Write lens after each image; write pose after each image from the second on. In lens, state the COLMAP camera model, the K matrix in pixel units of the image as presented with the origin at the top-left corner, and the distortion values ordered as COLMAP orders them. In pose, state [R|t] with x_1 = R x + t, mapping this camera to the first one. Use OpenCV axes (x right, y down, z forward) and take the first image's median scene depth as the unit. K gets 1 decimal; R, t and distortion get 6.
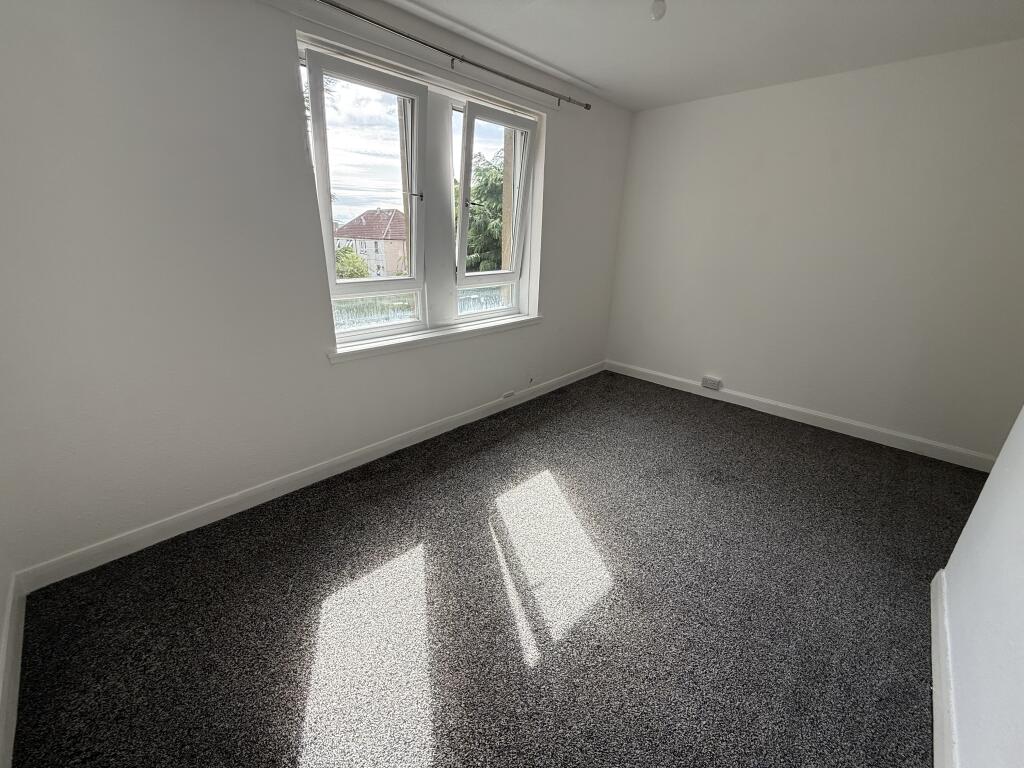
lens RADIAL K [[407.6, 0, 509.6], [0, 407.6, 386.0], [0, 0, 1]] dist [-0.000791, 0.000027]
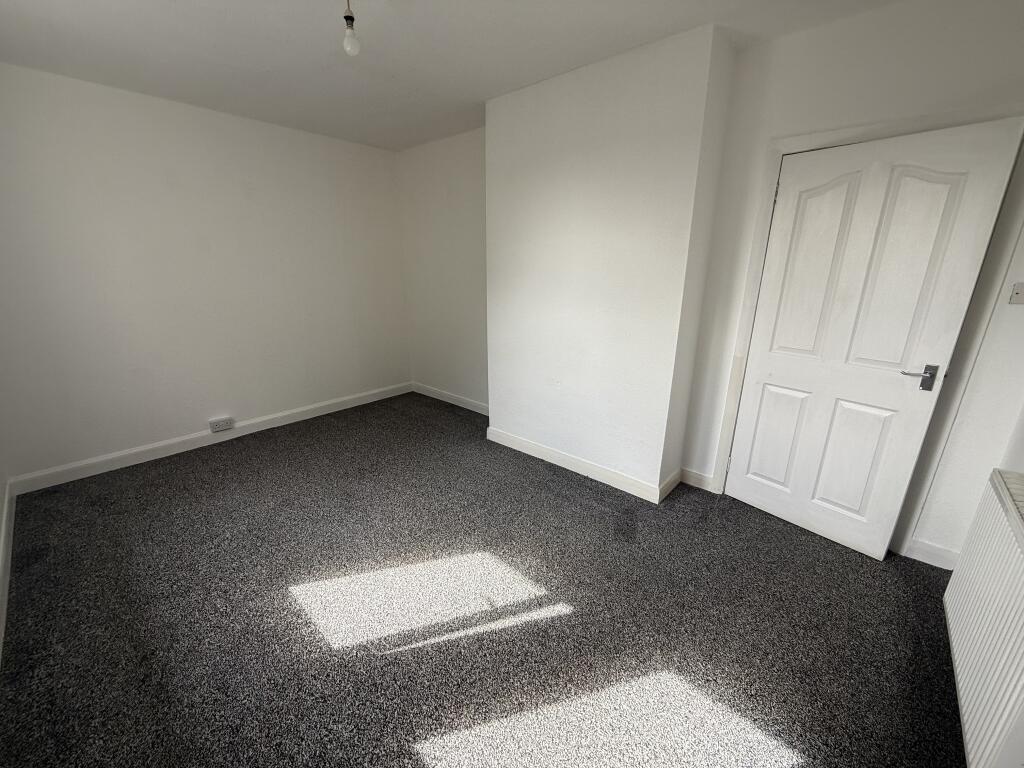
lens RADIAL K [[407.6, 0, 510.7], [0, 407.6, 383.6], [0, 0, 1]] dist [-0.000791, 0.000027]
pose [[-0.047162, -0.299965, 0.952784, -0.434709], [0.347676, 0.889272, 0.297180, -0.163846], [-0.936428, 0.345276, 0.062351, 0.417523]]
